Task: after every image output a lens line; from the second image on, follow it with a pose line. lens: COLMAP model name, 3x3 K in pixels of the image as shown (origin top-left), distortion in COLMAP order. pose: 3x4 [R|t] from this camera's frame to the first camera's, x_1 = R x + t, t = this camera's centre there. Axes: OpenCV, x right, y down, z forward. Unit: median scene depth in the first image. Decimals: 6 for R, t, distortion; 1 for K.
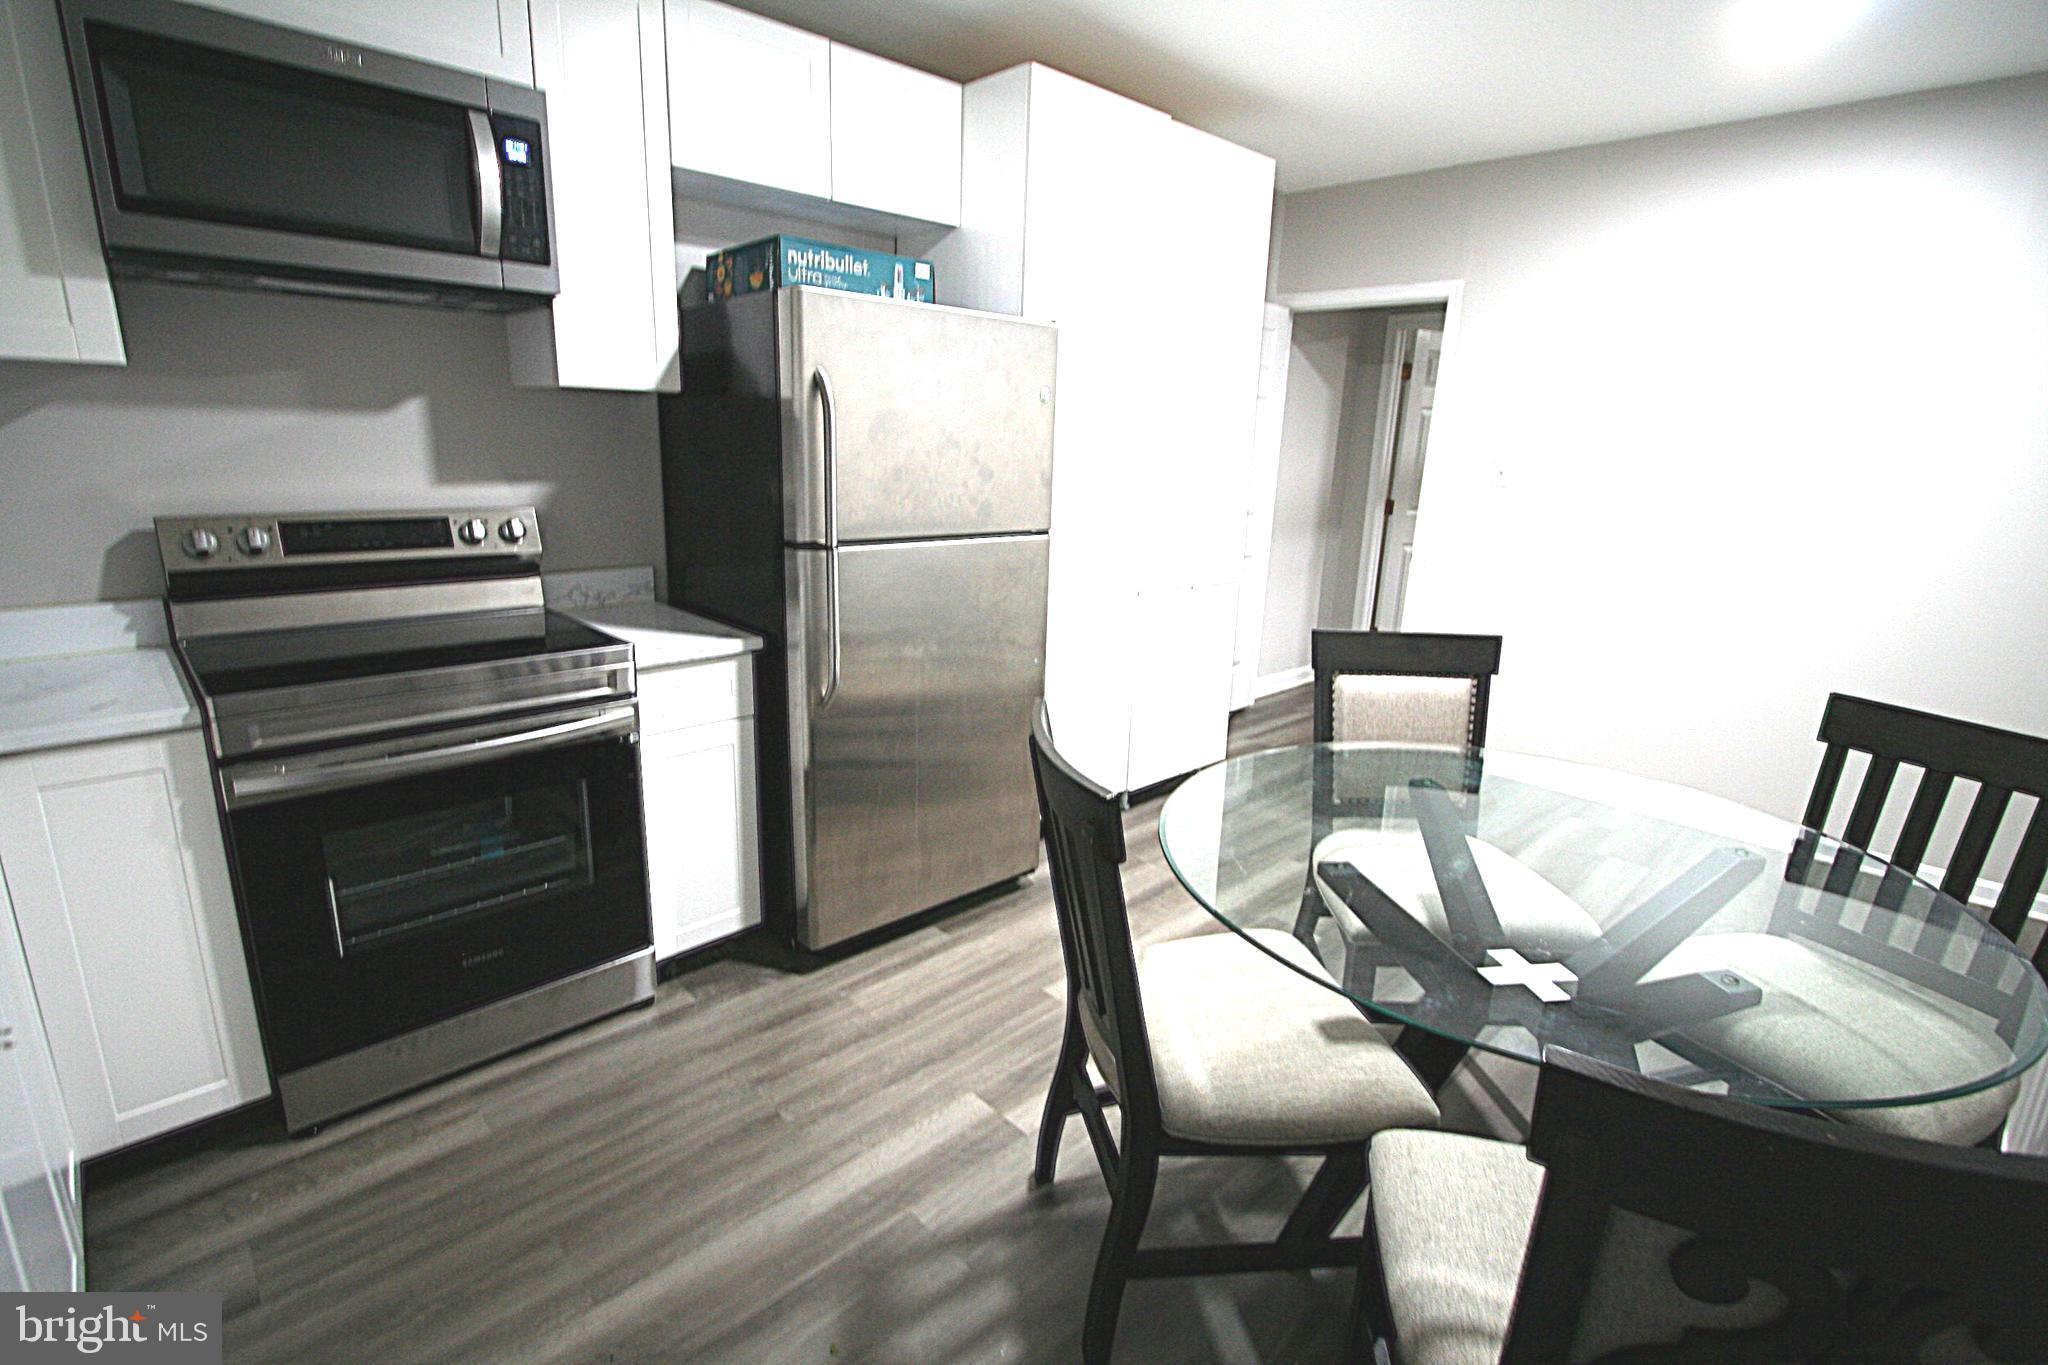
lens RADIAL K [[953.1, 0, 1014.4], [0, 953.1, 687.1], [0, 0, 1]] dist [-0.016728, 0.002272]
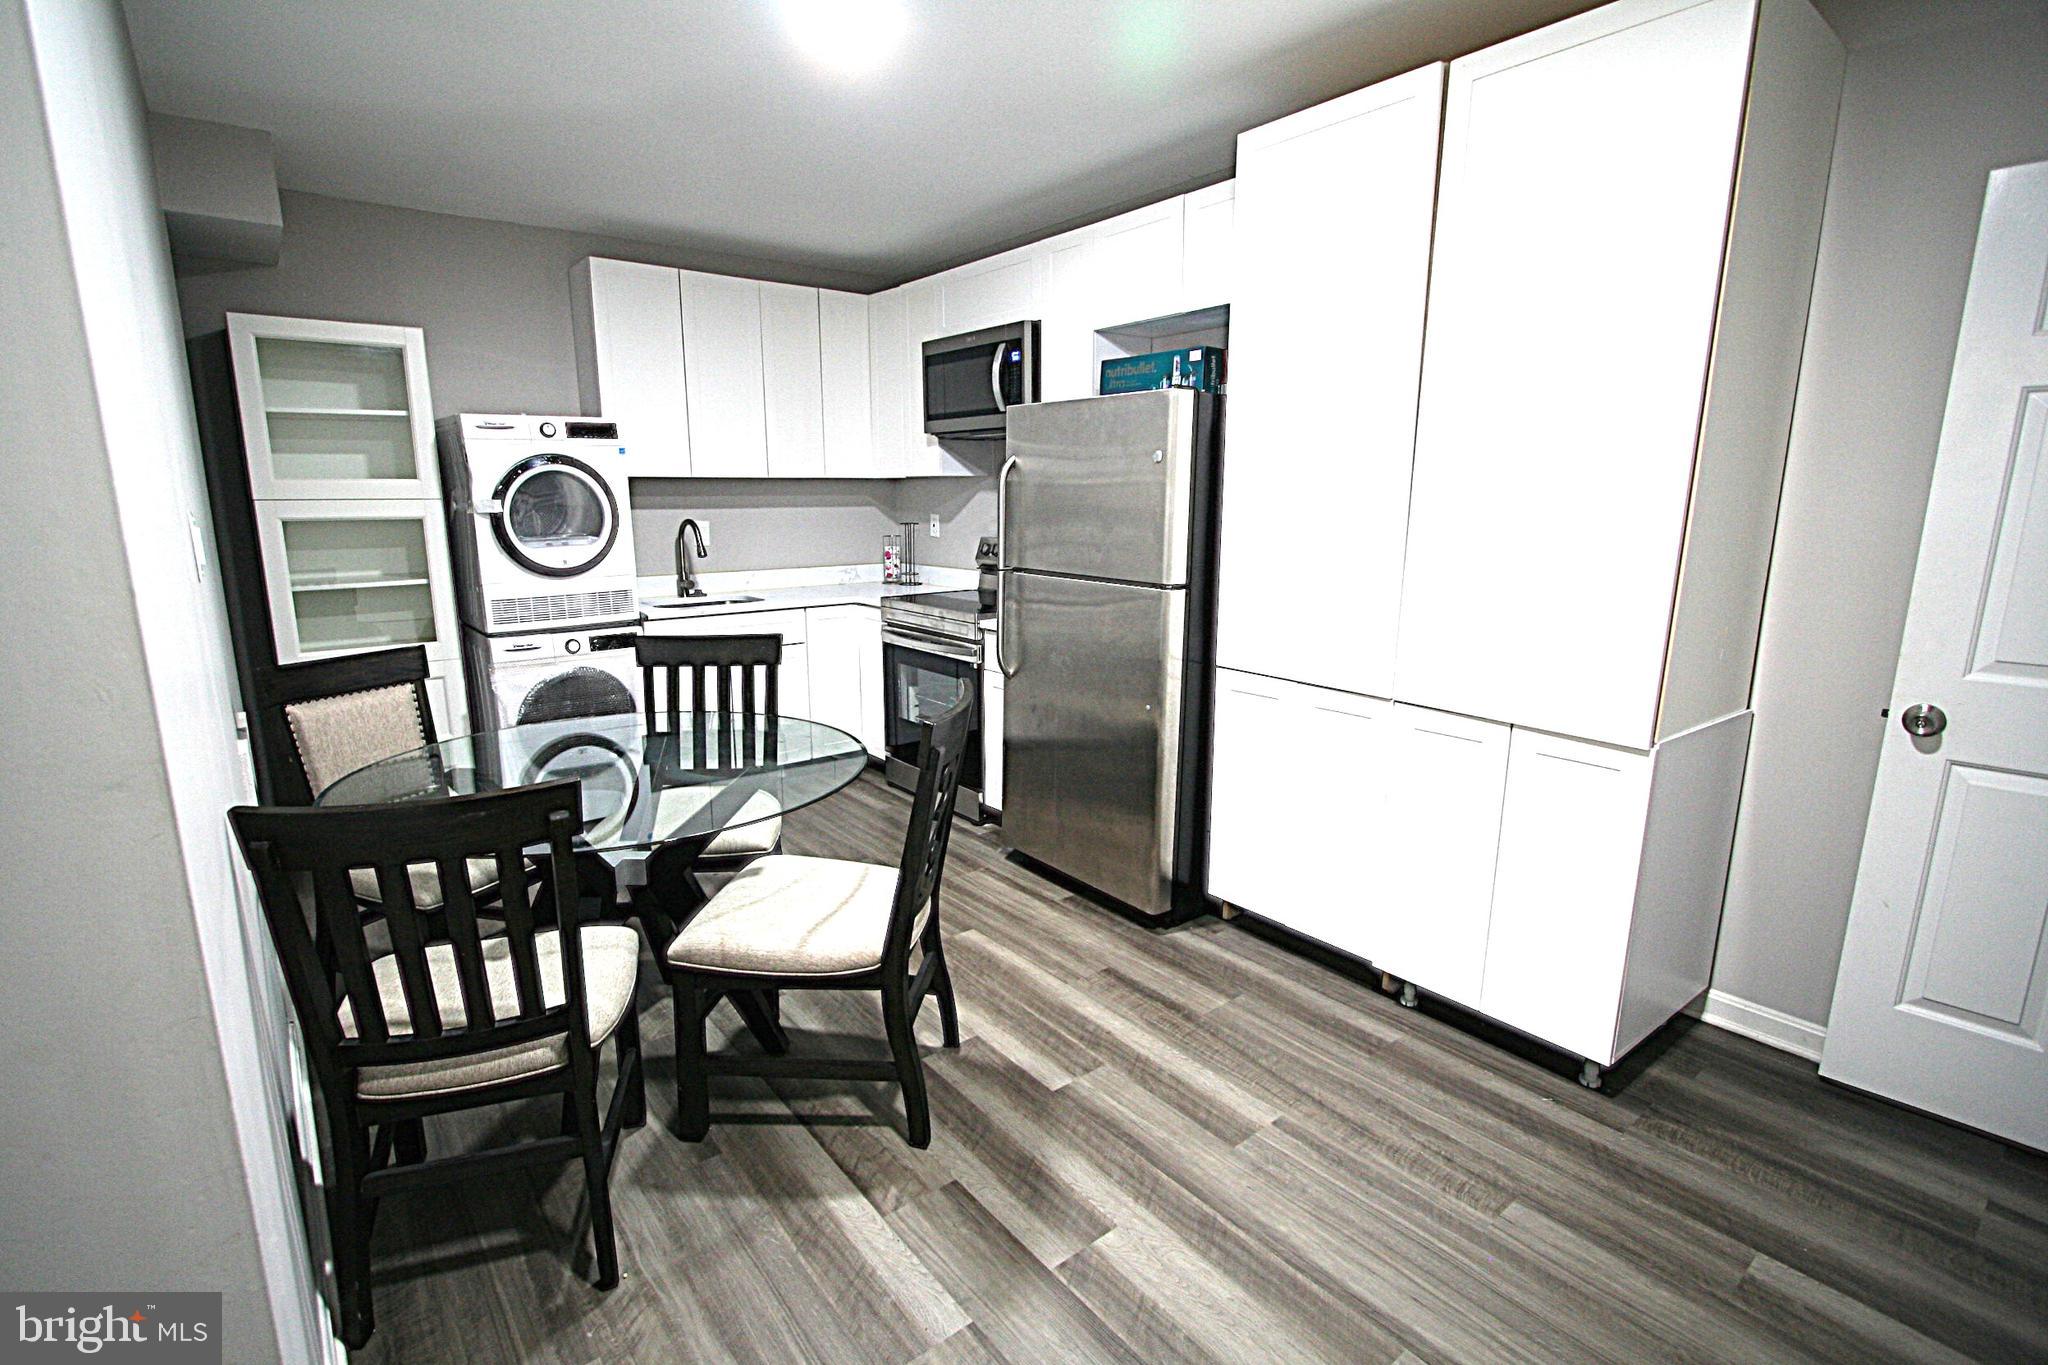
lens RADIAL K [[953.1, 0, 1014.4], [0, 953.1, 687.1], [0, 0, 1]] dist [-0.016728, 0.002272]
pose [[-0.096801, 0.169851, -0.980704, 1.180903], [-0.258043, 0.947357, 0.189546, -0.232551], [0.961272, 0.271412, -0.047876, 1.007485]]
